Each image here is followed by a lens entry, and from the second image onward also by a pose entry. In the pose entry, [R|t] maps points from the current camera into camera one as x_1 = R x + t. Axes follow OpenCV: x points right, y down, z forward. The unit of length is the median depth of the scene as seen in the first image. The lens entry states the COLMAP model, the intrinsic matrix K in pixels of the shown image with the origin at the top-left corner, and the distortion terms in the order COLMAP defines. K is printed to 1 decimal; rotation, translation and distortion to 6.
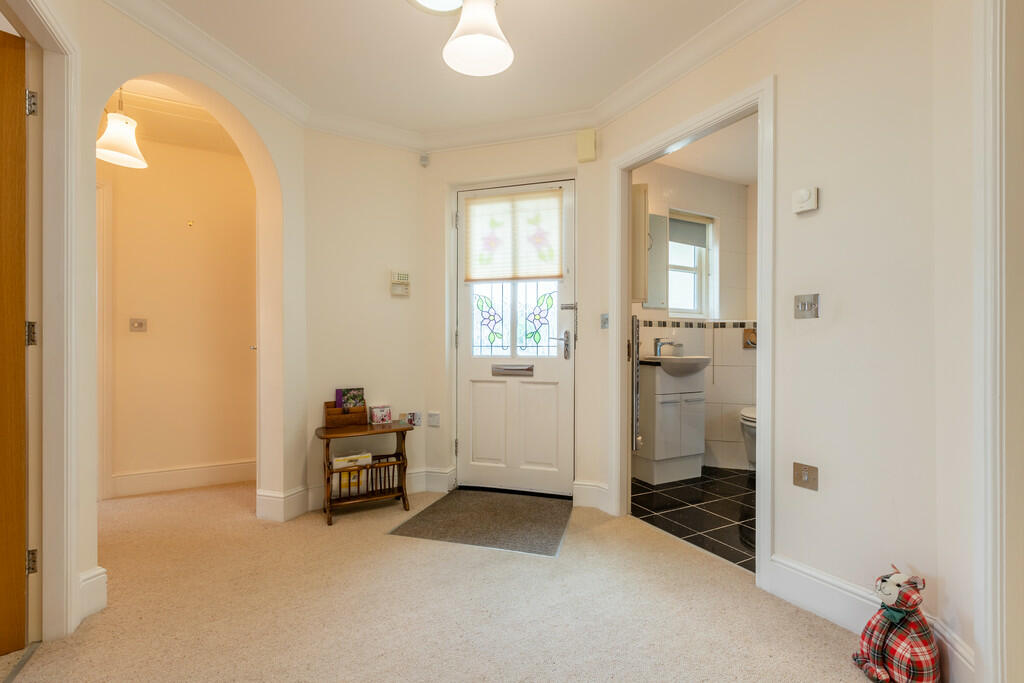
lens RADIAL K [[459.2, 0, 508.3], [0, 459.2, 344.5], [0, 0, 1]] dist [-0.003101, 0.000302]
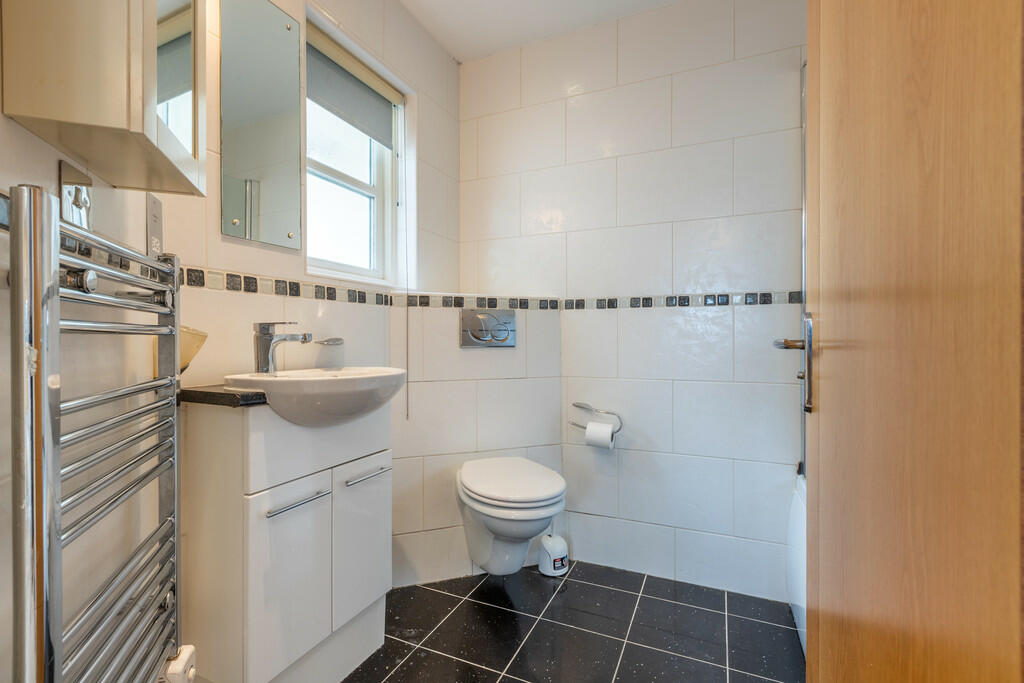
lens RADIAL K [[459.2, 0, 509.0], [0, 459.2, 339.8], [0, 0, 1]] dist [-0.003101, 0.000302]
pose [[0.790164, -0.004299, 0.612881, 0.234794], [0.001920, 0.999988, 0.004538, -0.001801], [-0.612893, -0.002409, 0.790162, 0.551119]]
